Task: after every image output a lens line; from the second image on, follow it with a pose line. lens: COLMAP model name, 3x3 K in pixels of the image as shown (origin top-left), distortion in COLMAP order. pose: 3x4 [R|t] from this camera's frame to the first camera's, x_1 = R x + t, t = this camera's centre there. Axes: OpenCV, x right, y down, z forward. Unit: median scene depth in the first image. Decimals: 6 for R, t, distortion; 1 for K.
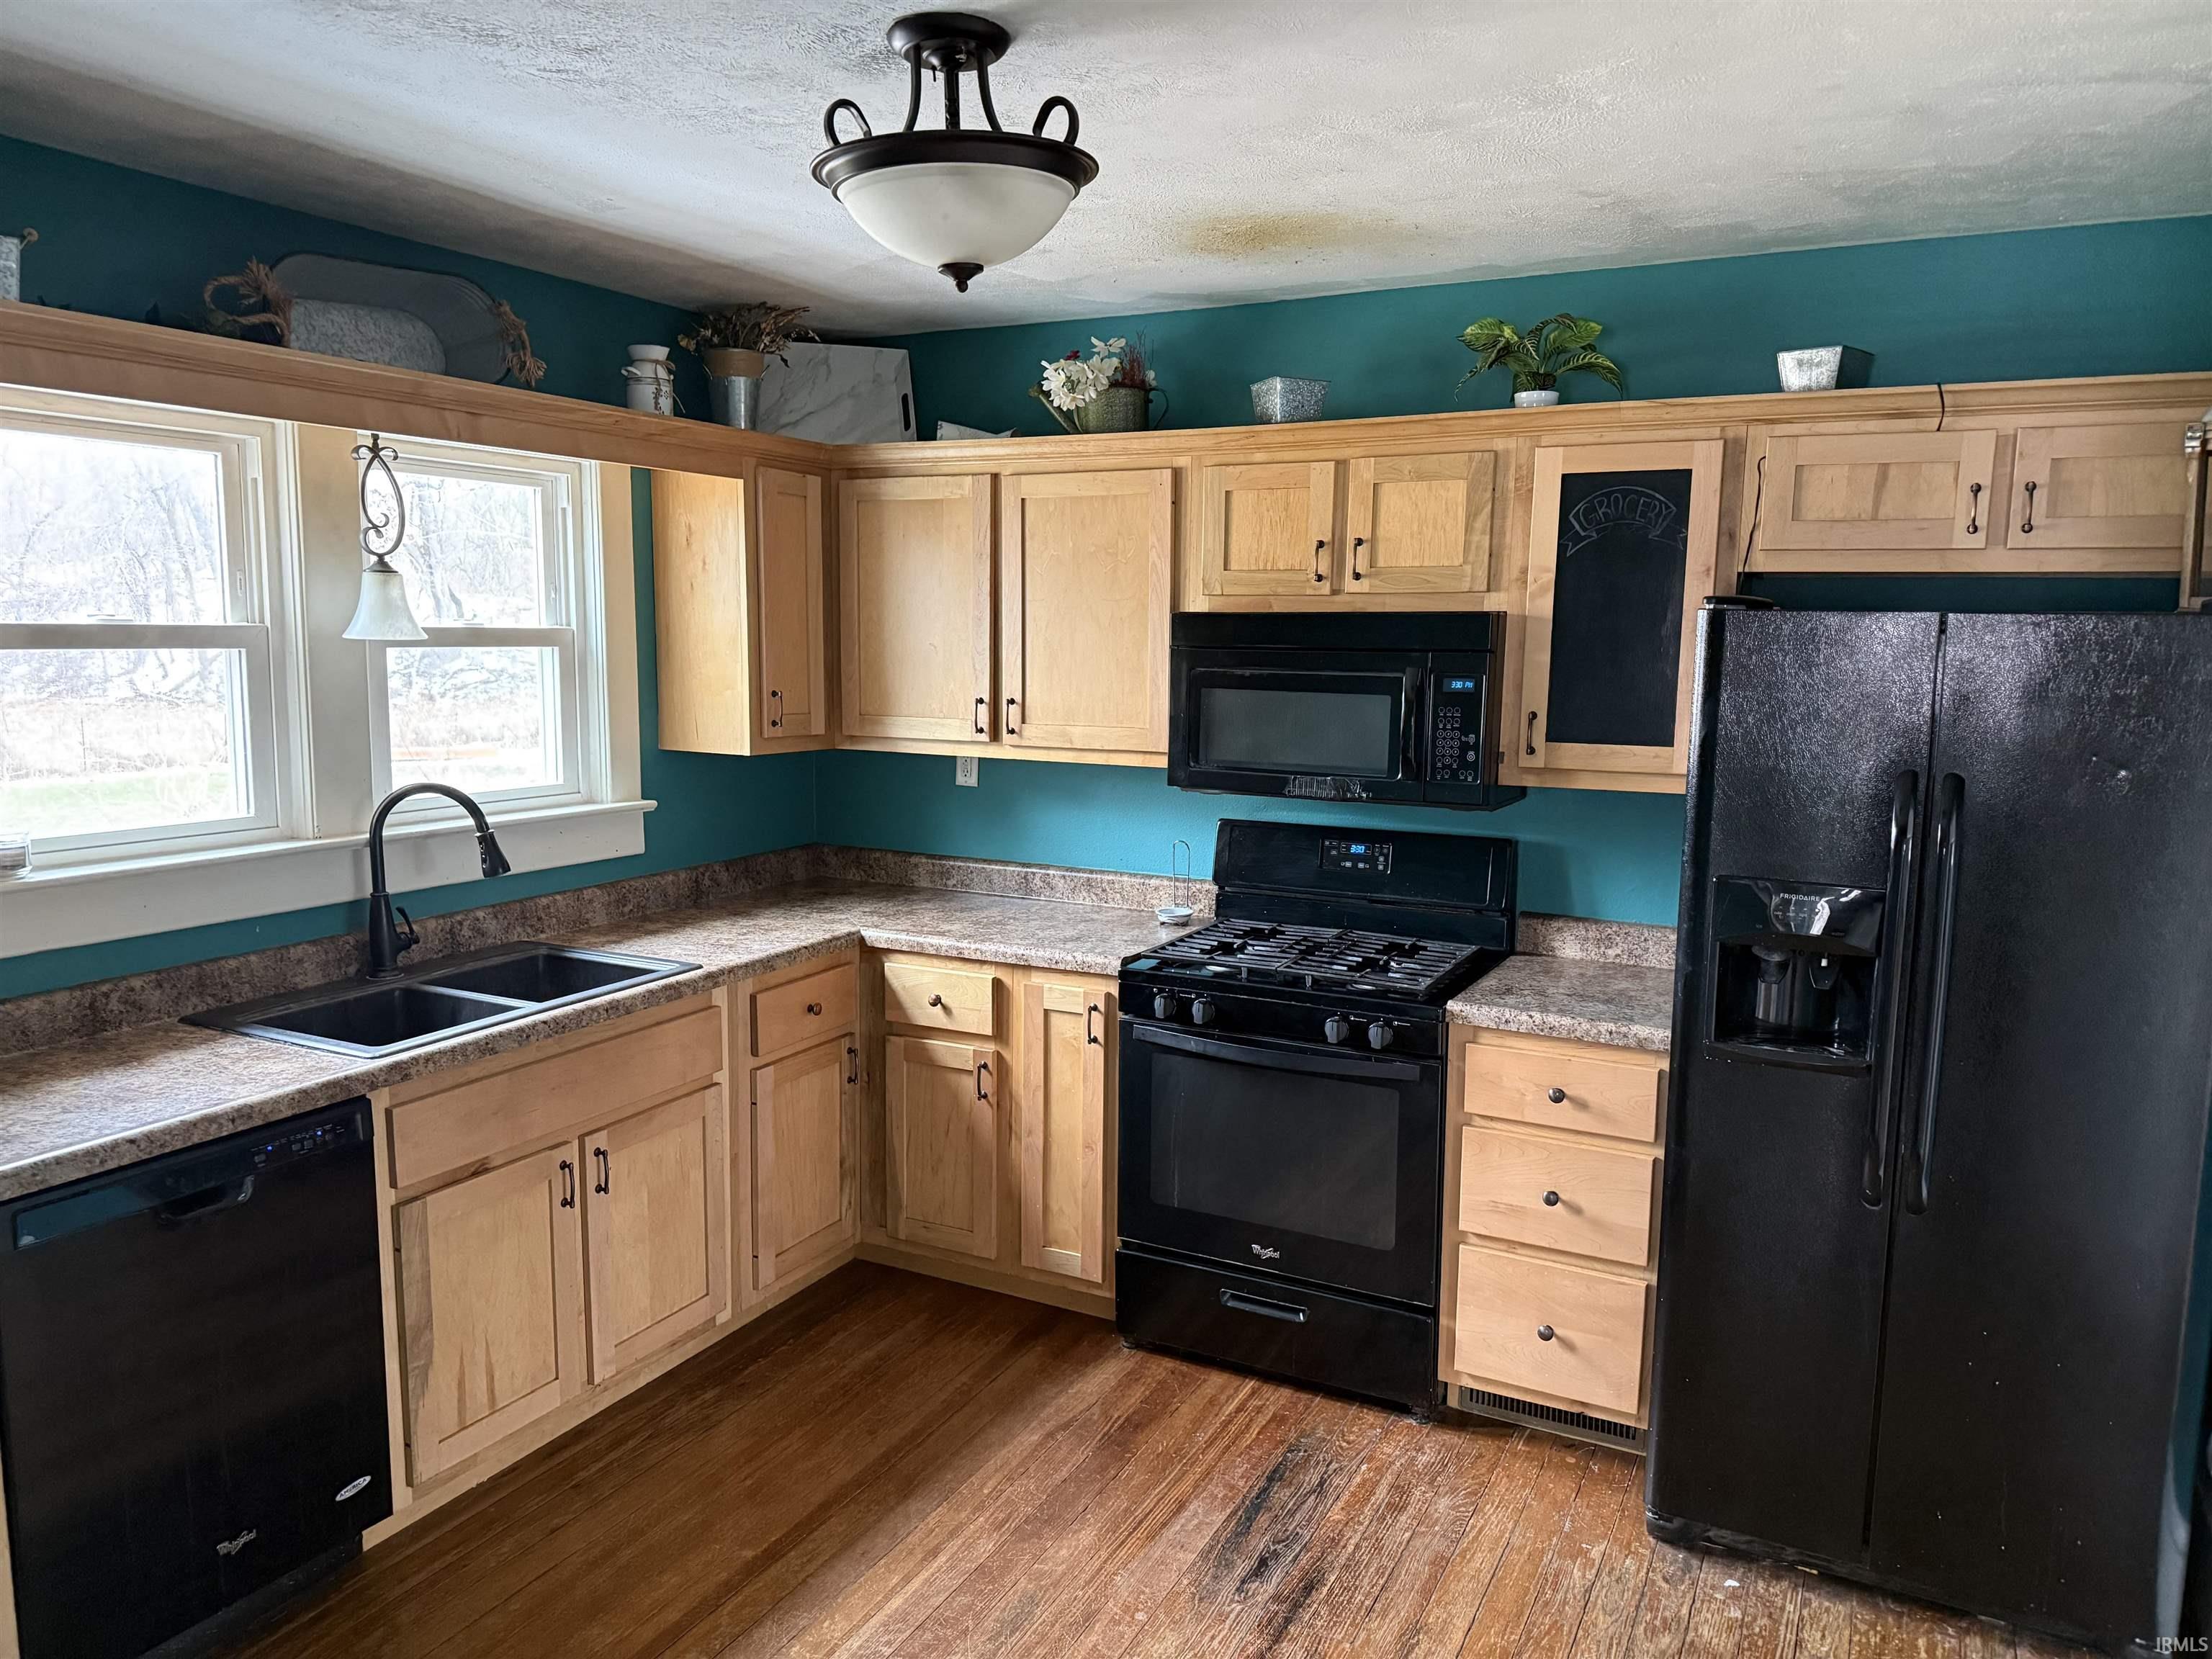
lens RADIAL K [[1546.0, 0, 1106.0], [0, 1546.0, 829.5], [0, 0, 1]] dist [0.144194, -0.234531]
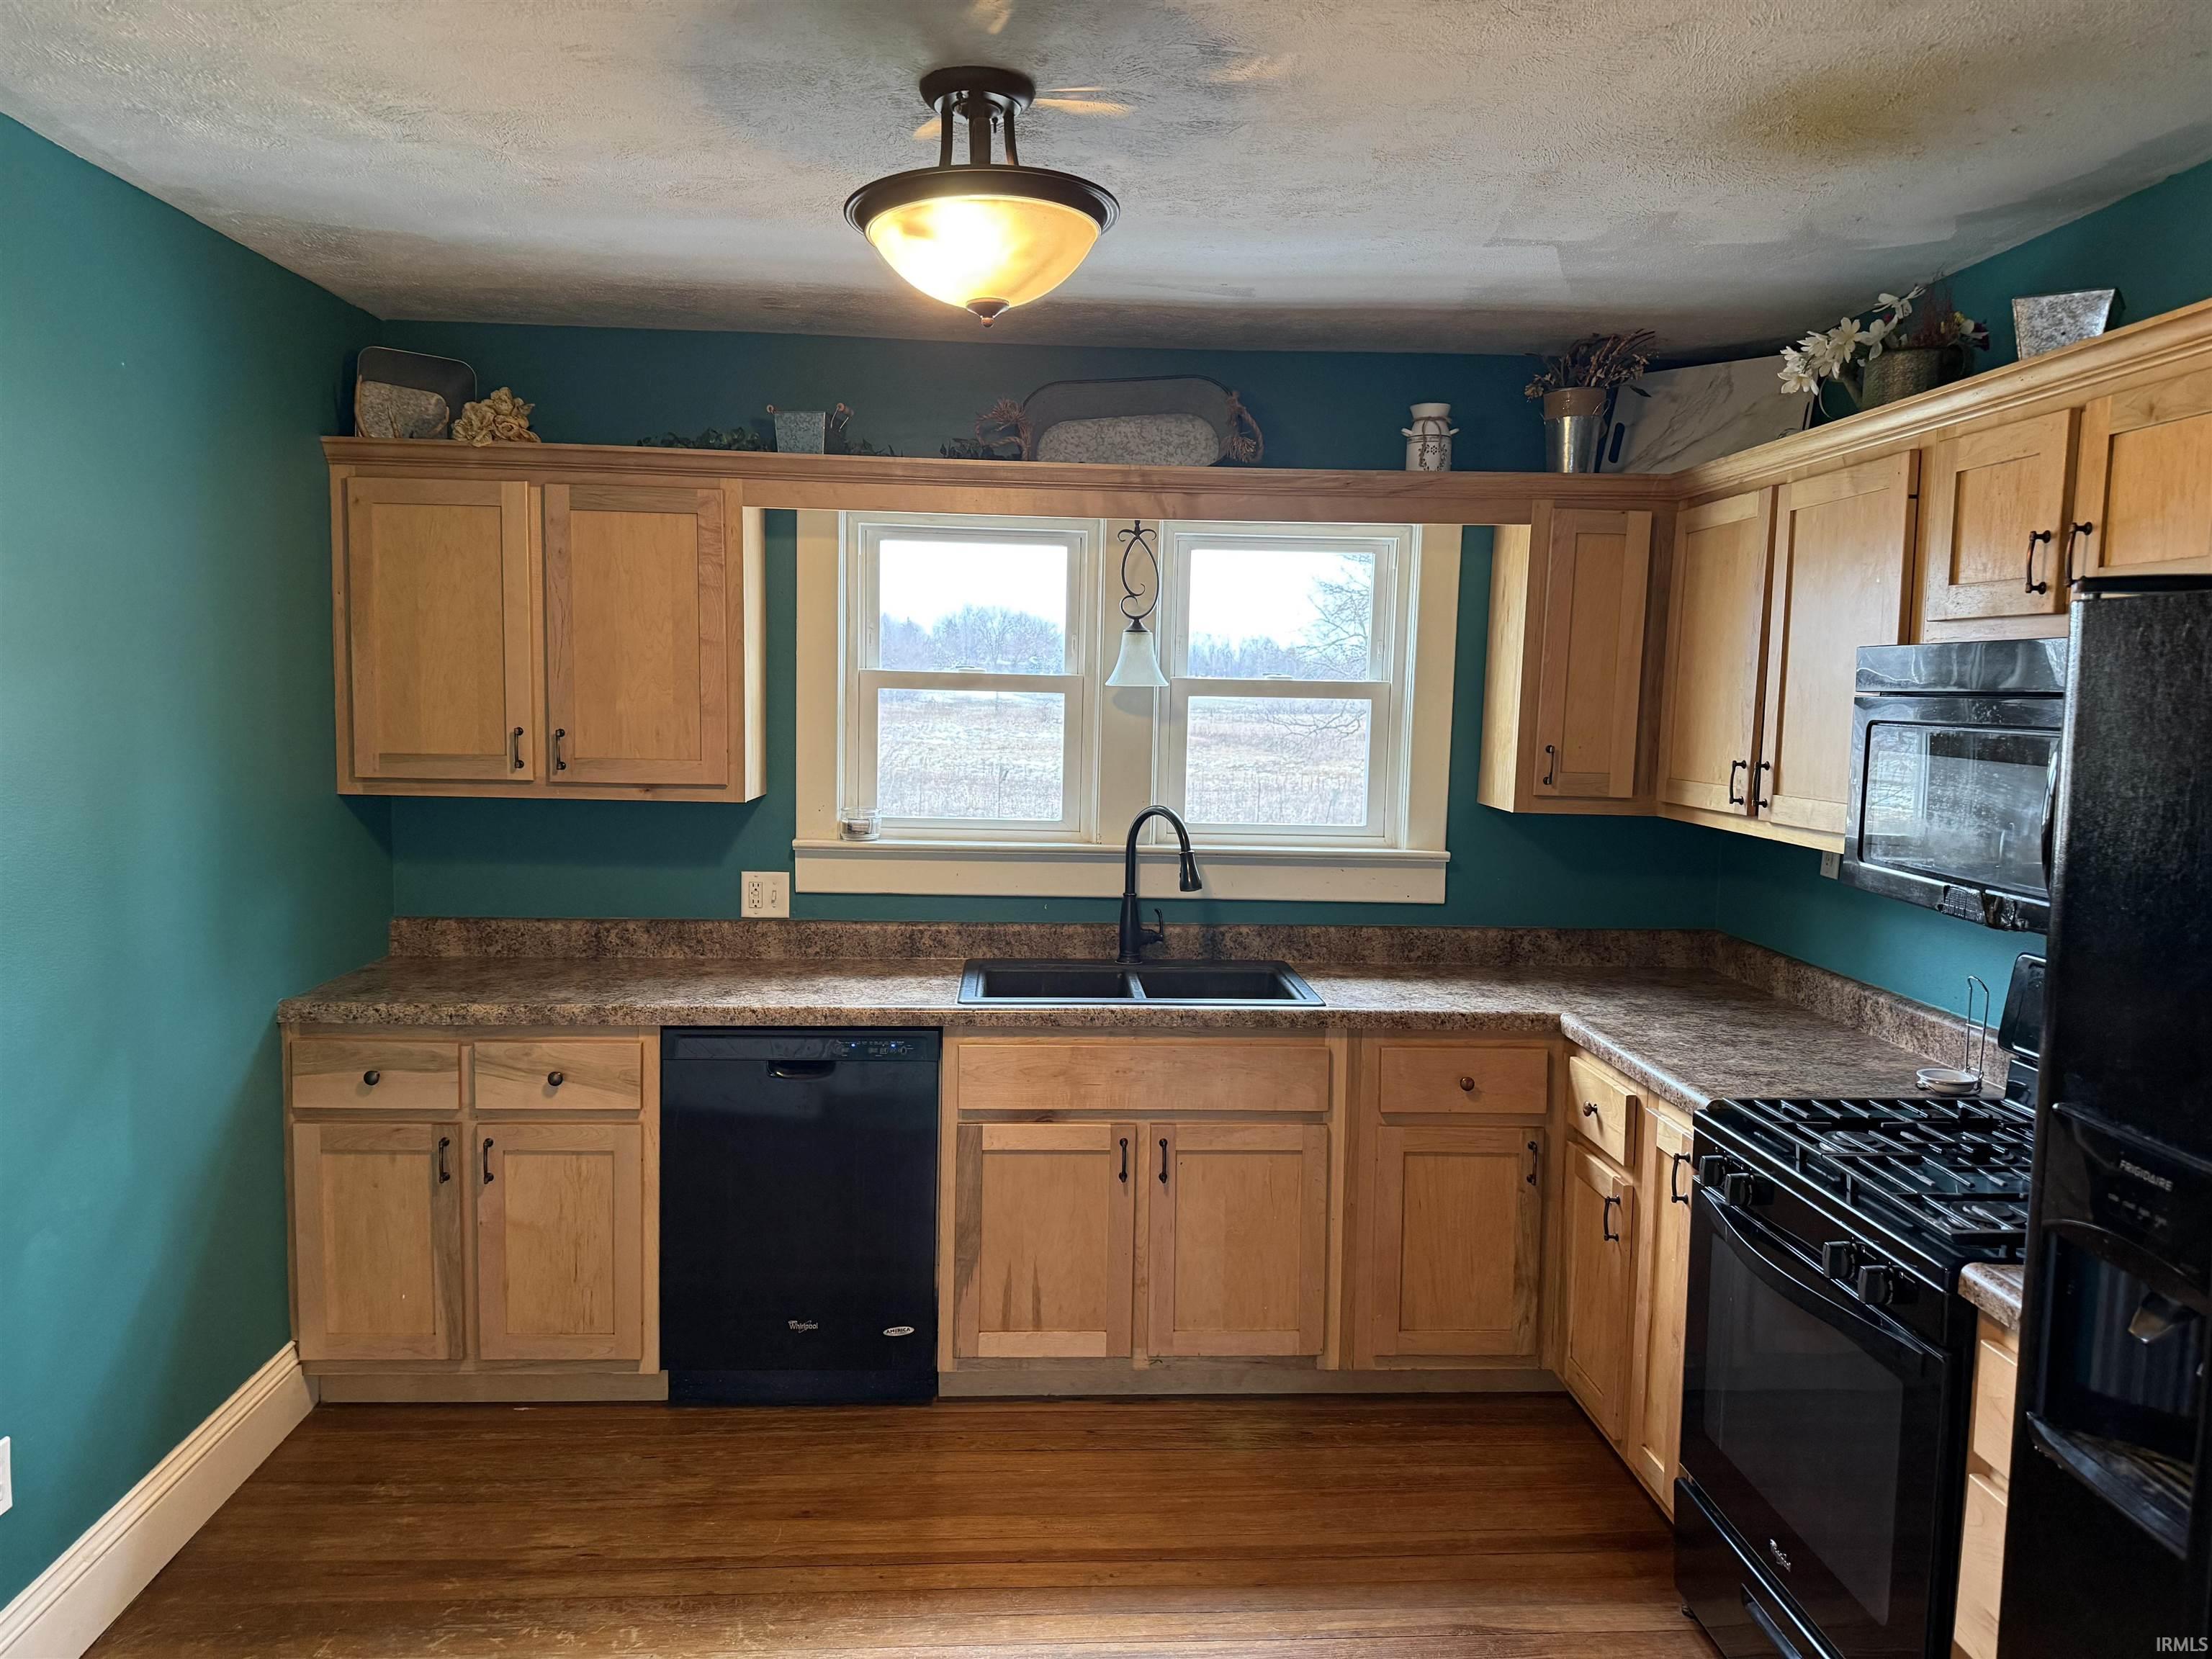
lens RADIAL K [[1517.3, 0, 1106.0], [0, 1517.3, 829.5], [0, 0, 1]] dist [0.163257, -0.313305]
pose [[0.507189, 0.075783, -0.858497, 0.483589], [-0.125992, 0.991944, 0.013128, -0.019848], [0.852576, 0.101505, 0.512651, 0.334867]]
